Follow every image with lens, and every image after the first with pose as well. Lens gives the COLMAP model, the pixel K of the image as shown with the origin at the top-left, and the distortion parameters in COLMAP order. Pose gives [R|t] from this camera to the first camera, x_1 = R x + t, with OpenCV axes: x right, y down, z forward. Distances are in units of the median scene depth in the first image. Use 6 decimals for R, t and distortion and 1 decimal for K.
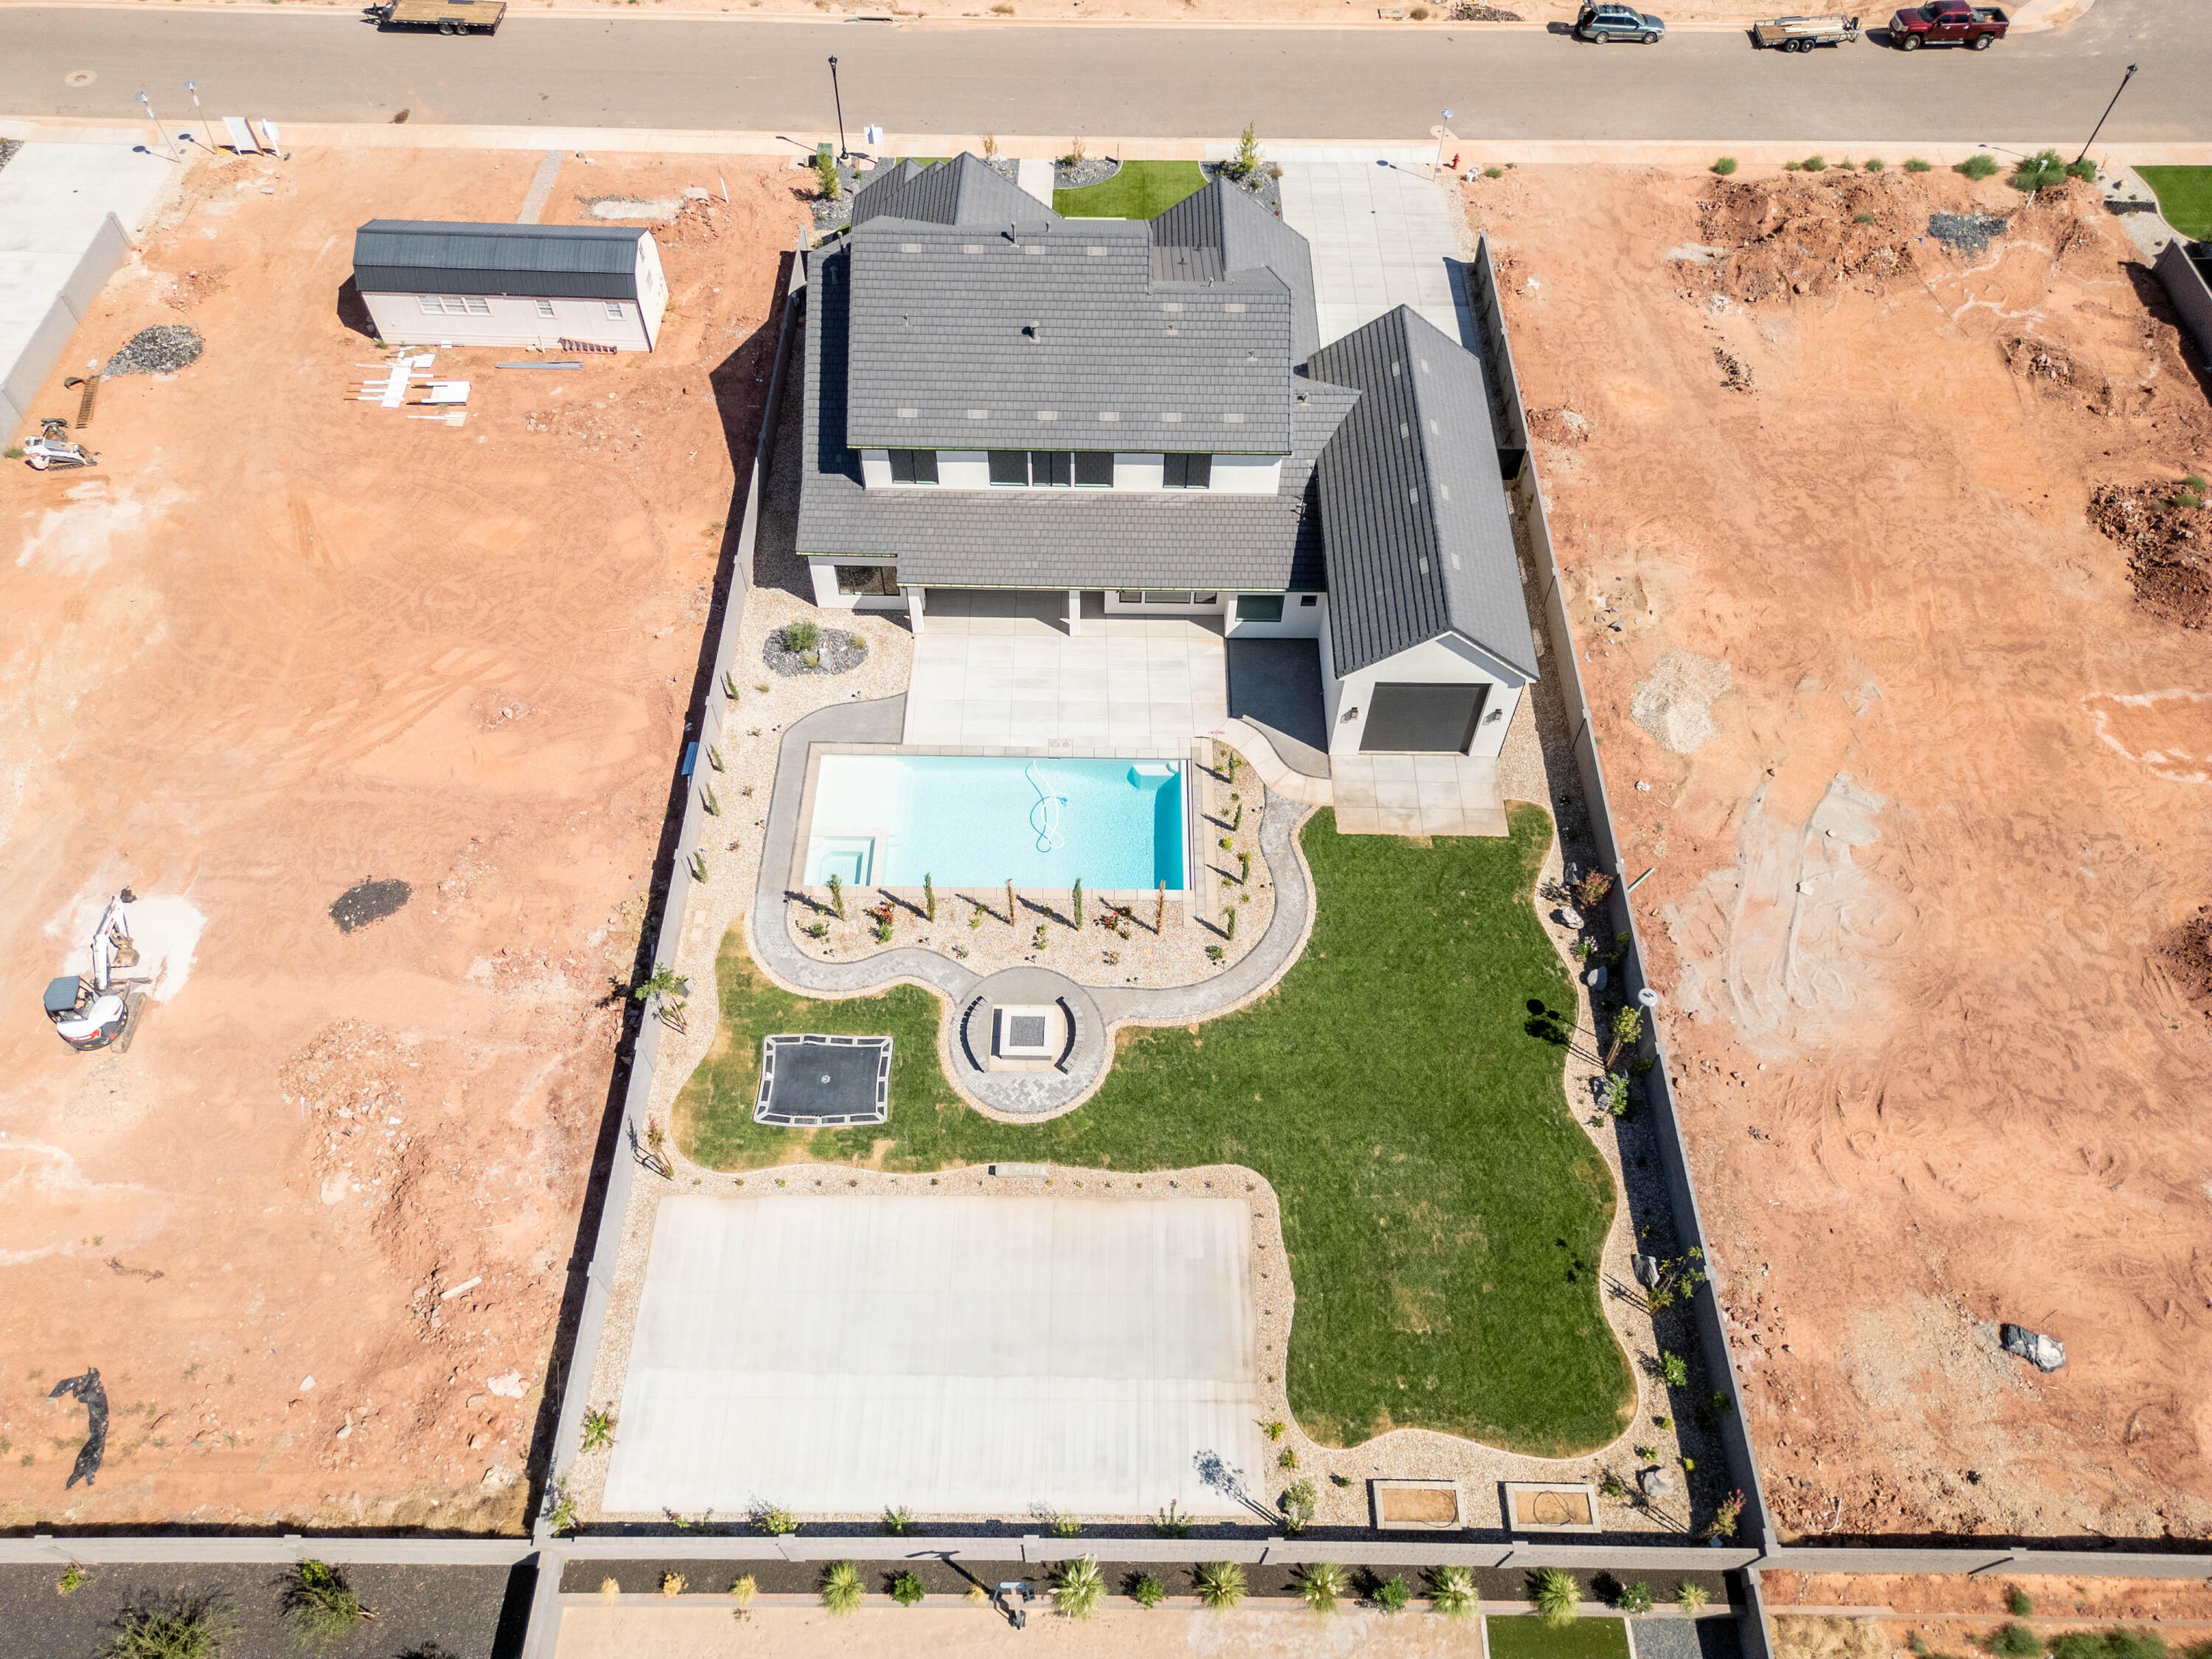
lens RADIAL K [[1562.1, 0, 1107.5], [0, 1562.1, 824.1], [0, 0, 1]] dist [0.063655, -0.058484]
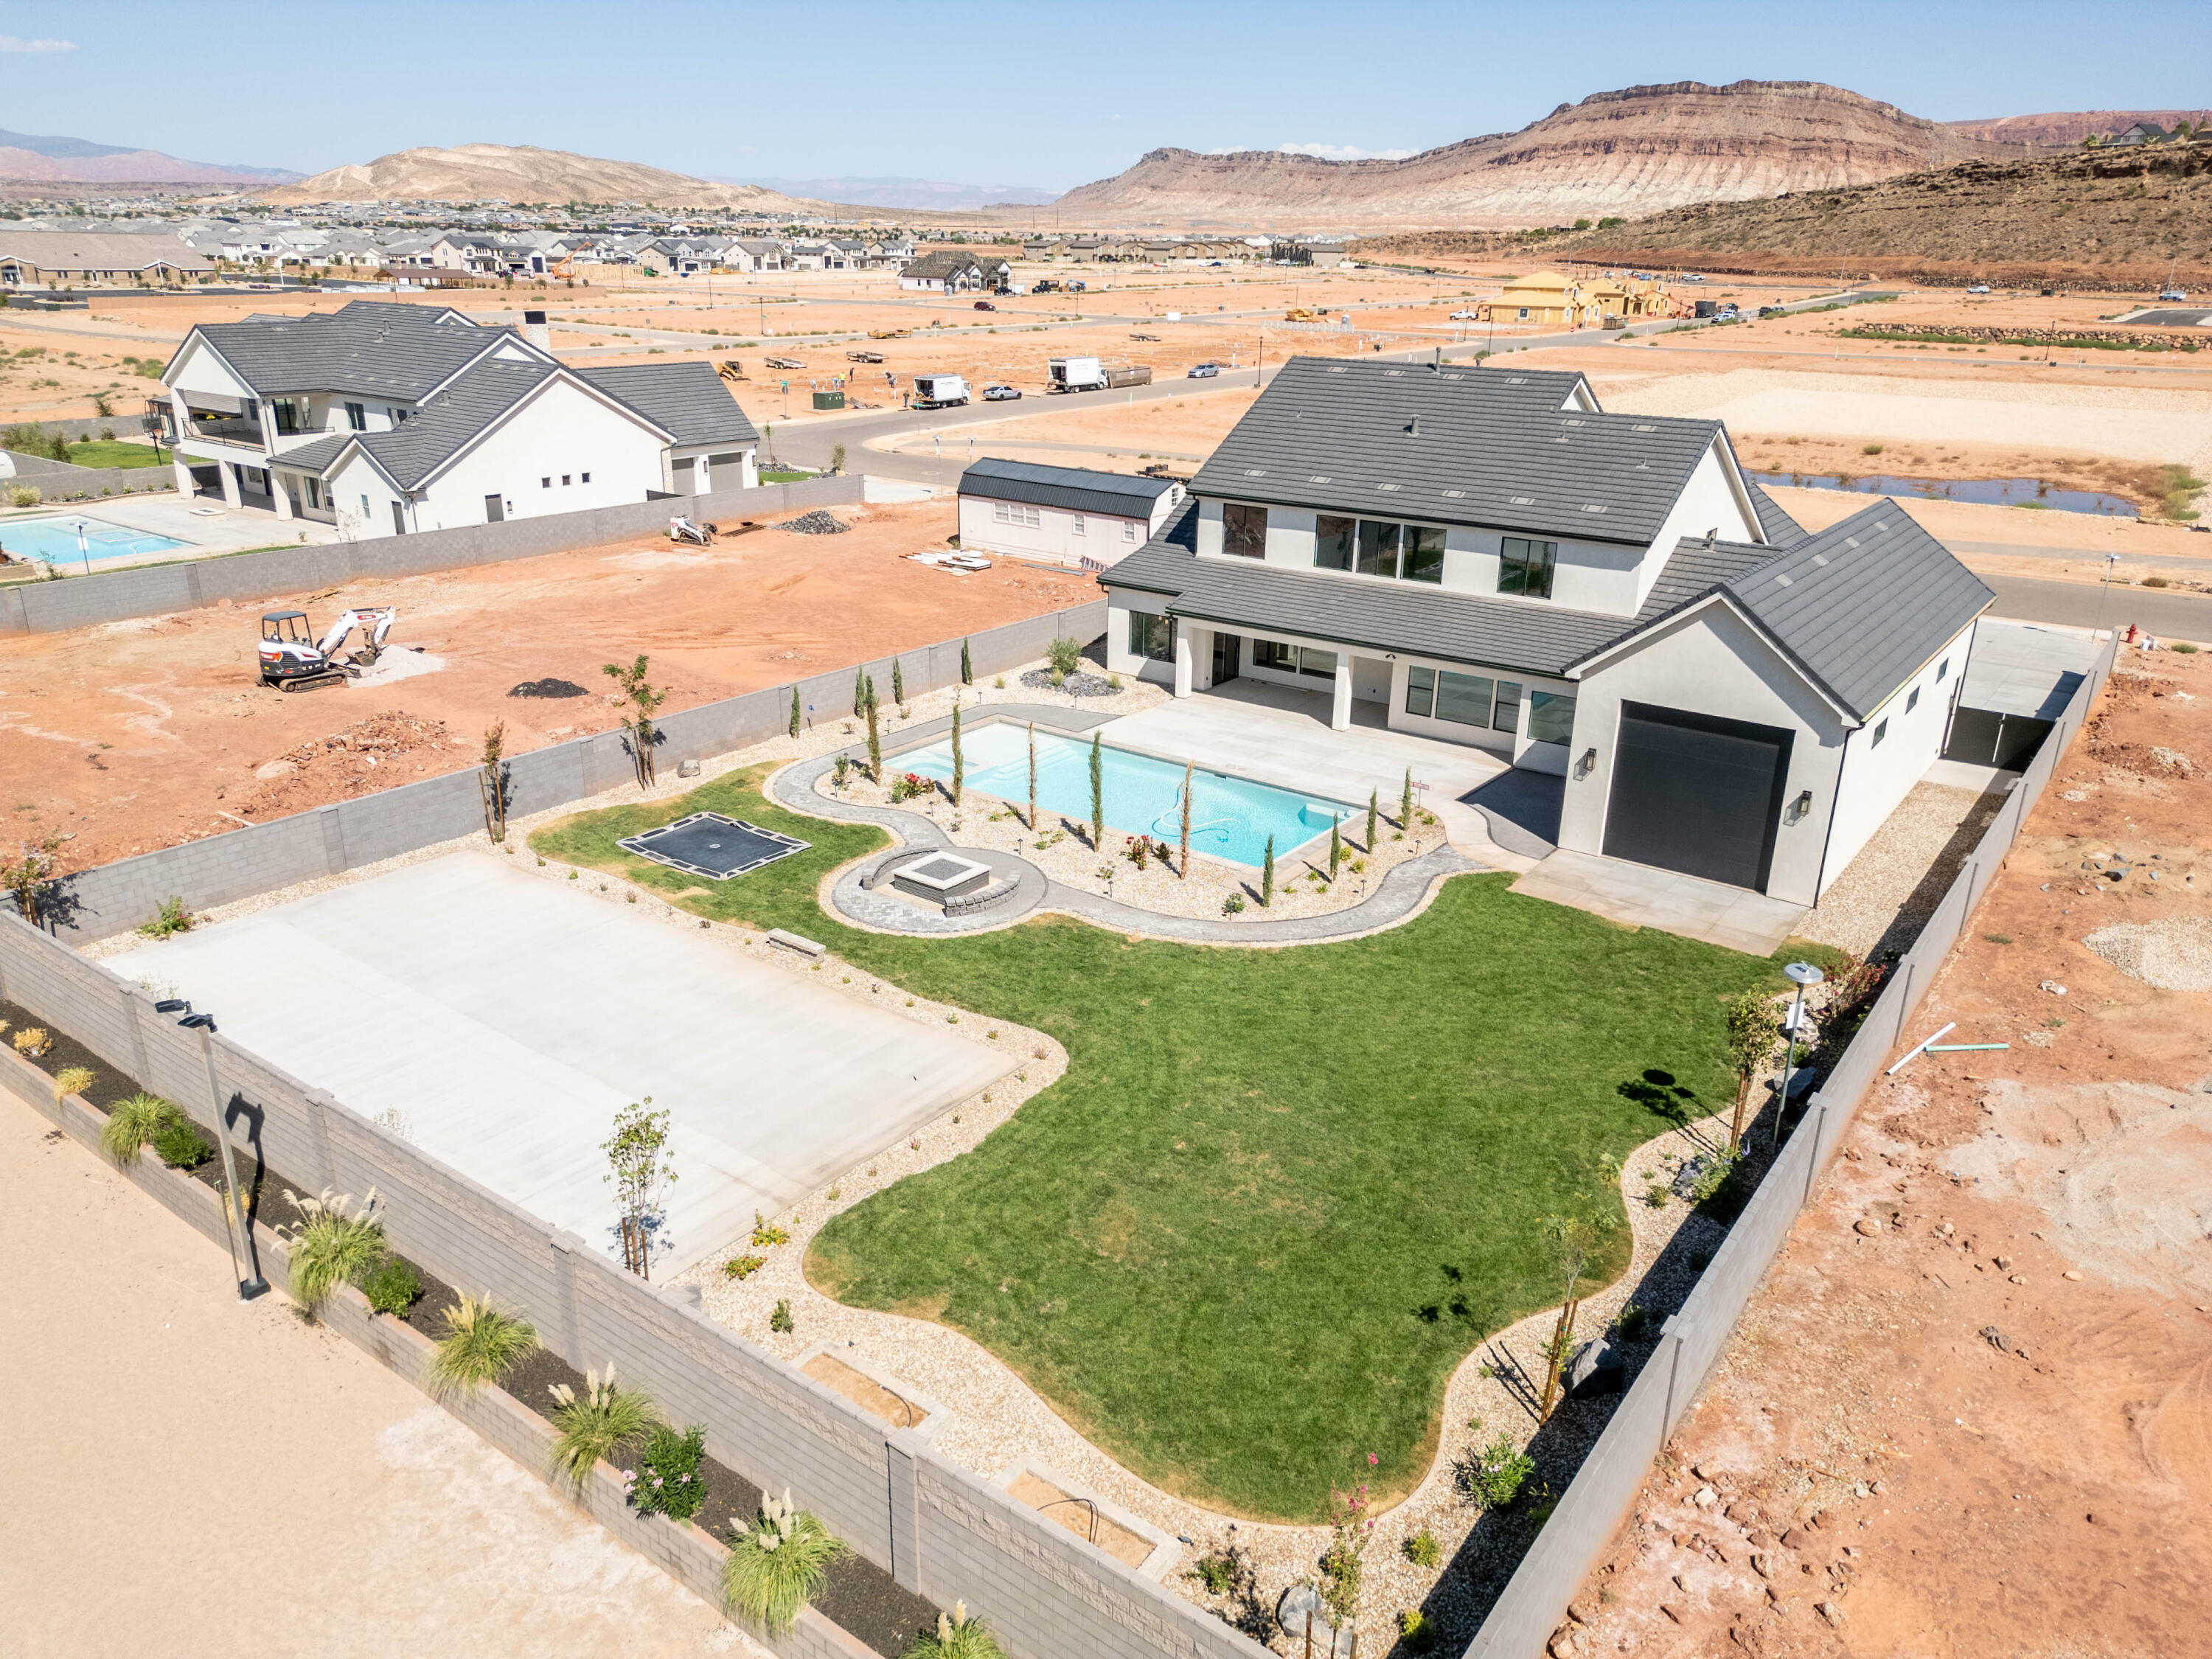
lens RADIAL K [[1562.1, 0, 1109.5], [0, 1562.1, 822.2], [0, 0, 1]] dist [0.063655, -0.058484]
pose [[0.809387, 0.205379, -0.550193, 0.383419], [-0.483527, 0.764763, -0.425839, 0.361953], [0.333309, 0.610702, 0.718295, 0.444078]]
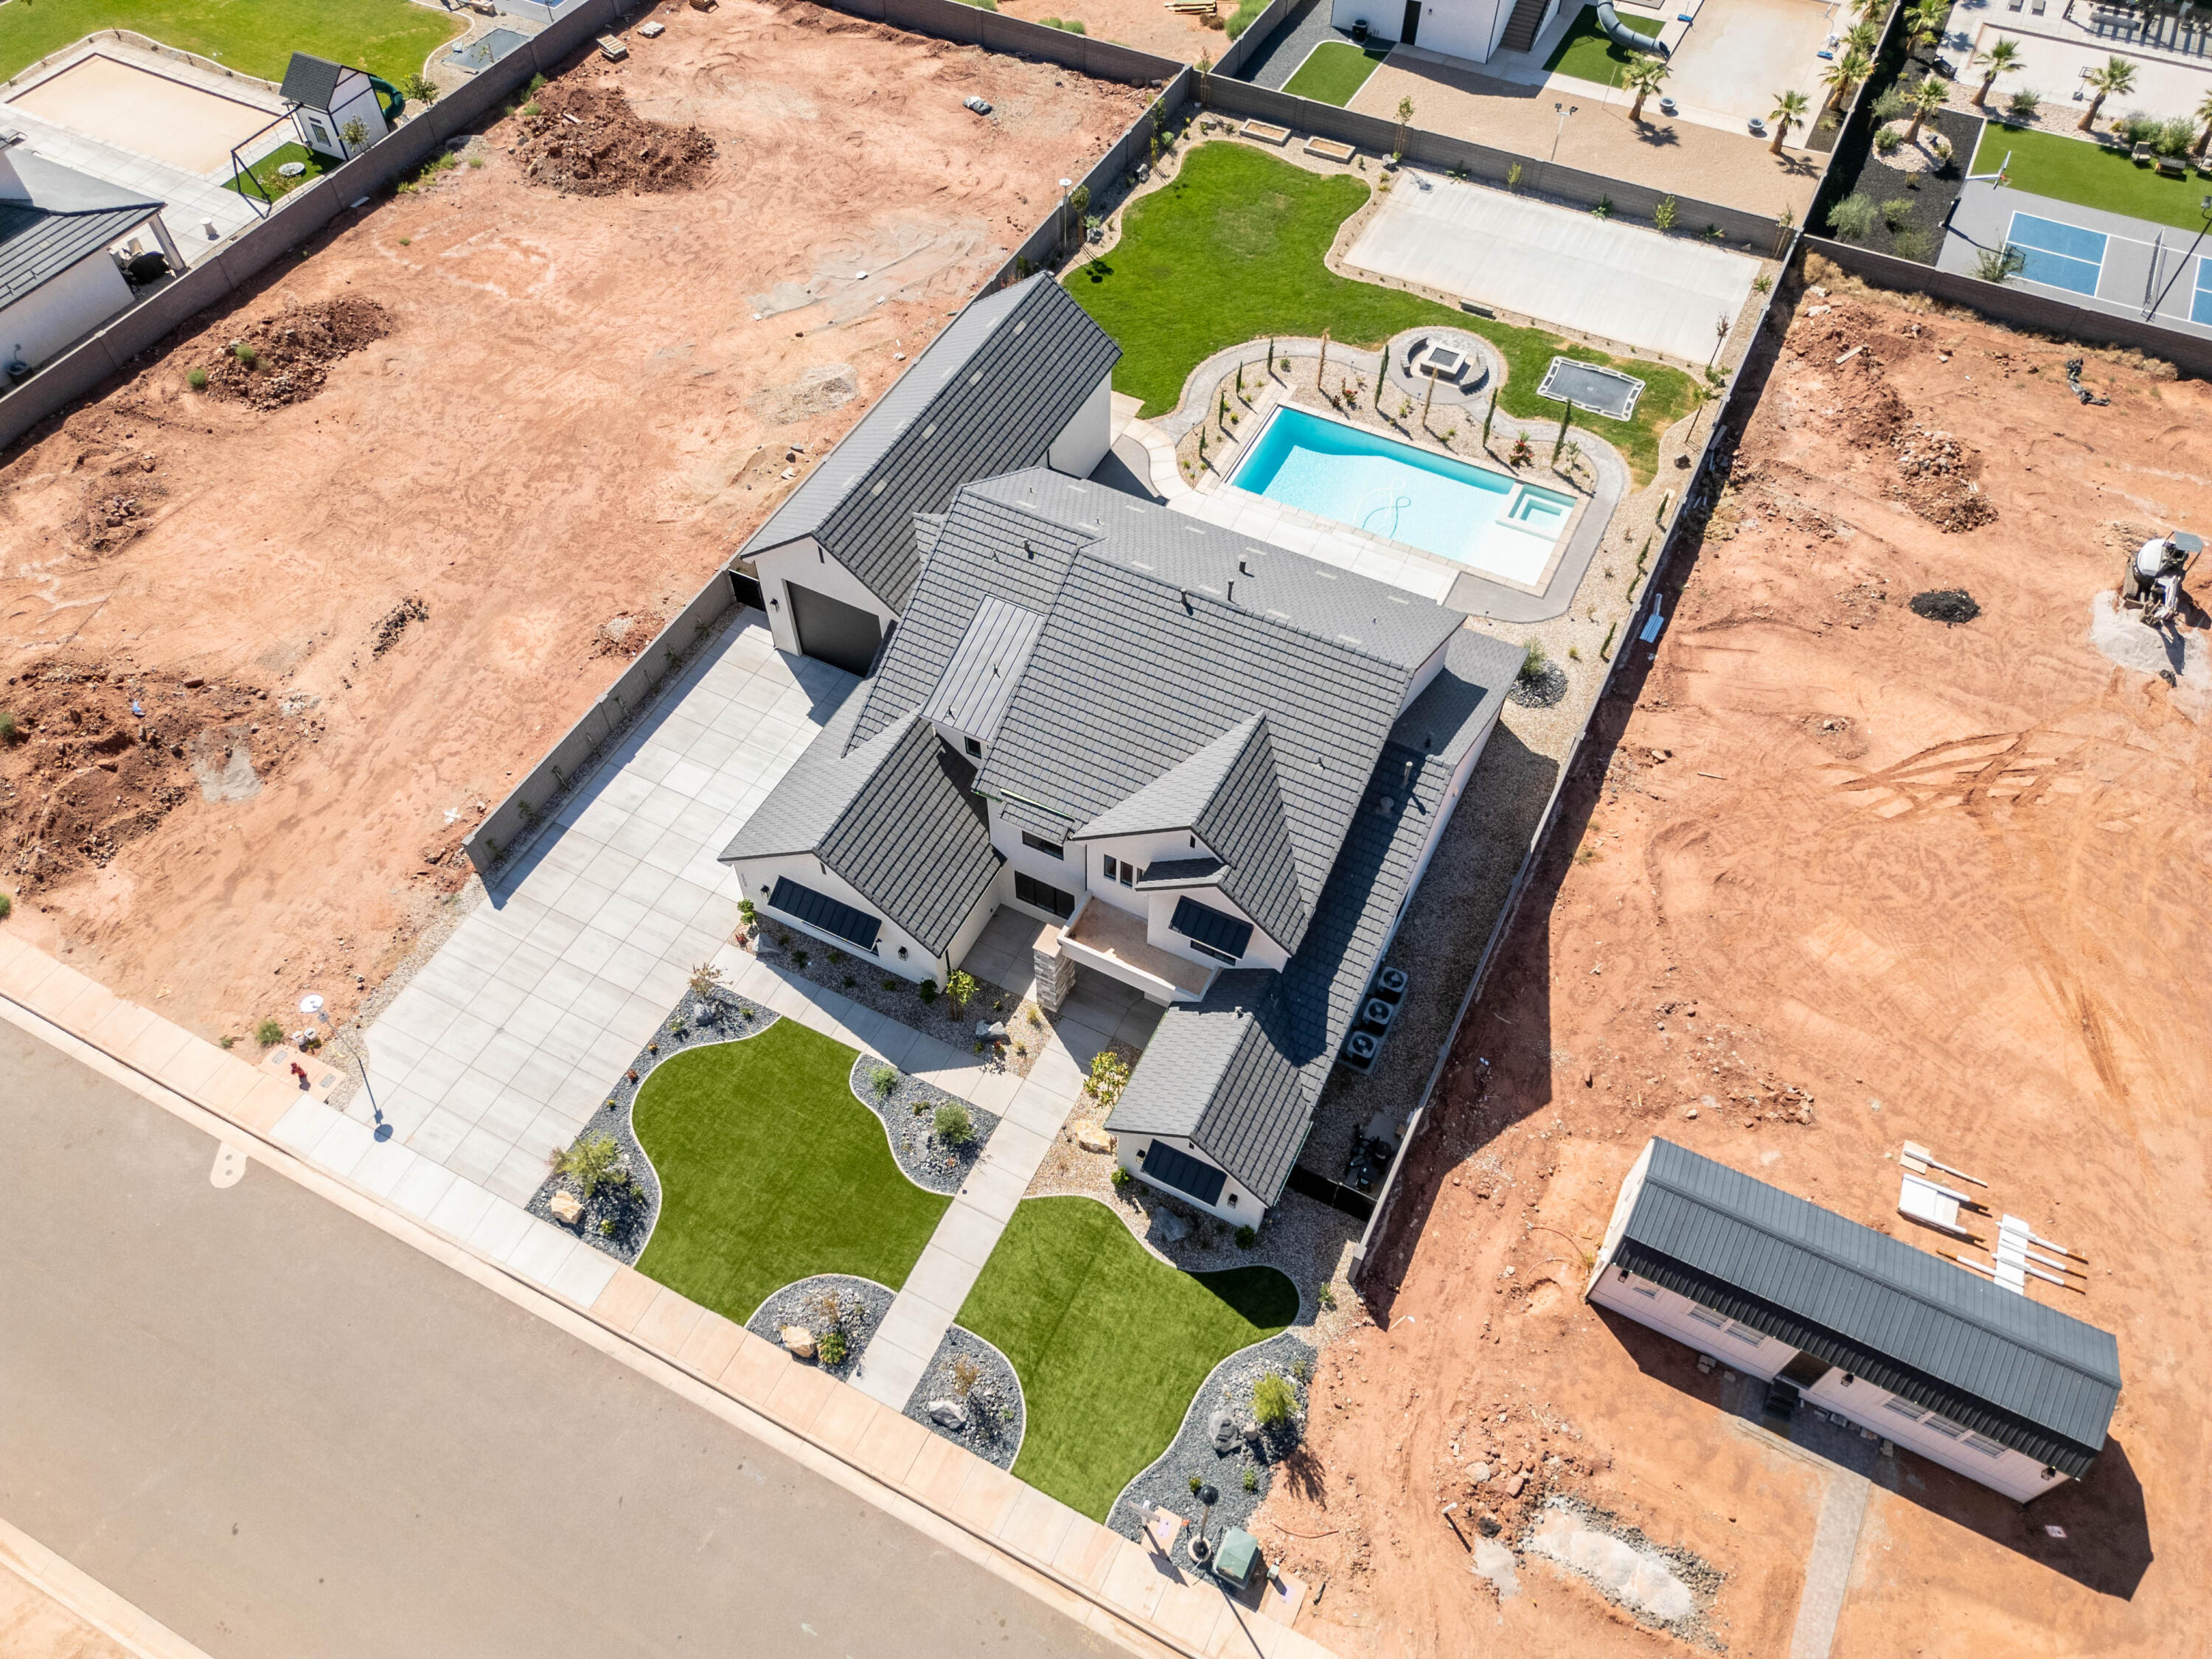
lens RADIAL K [[1562.1, 0, 1111.7], [0, 1562.1, 828.9], [0, 0, 1]] dist [0.063655, -0.058484]
pose [[-0.896155, -0.366405, 0.250305, -0.267007], [0.351624, -0.242279, 0.904246, -1.226083], [-0.270677, 0.898359, 0.345956, 0.897095]]
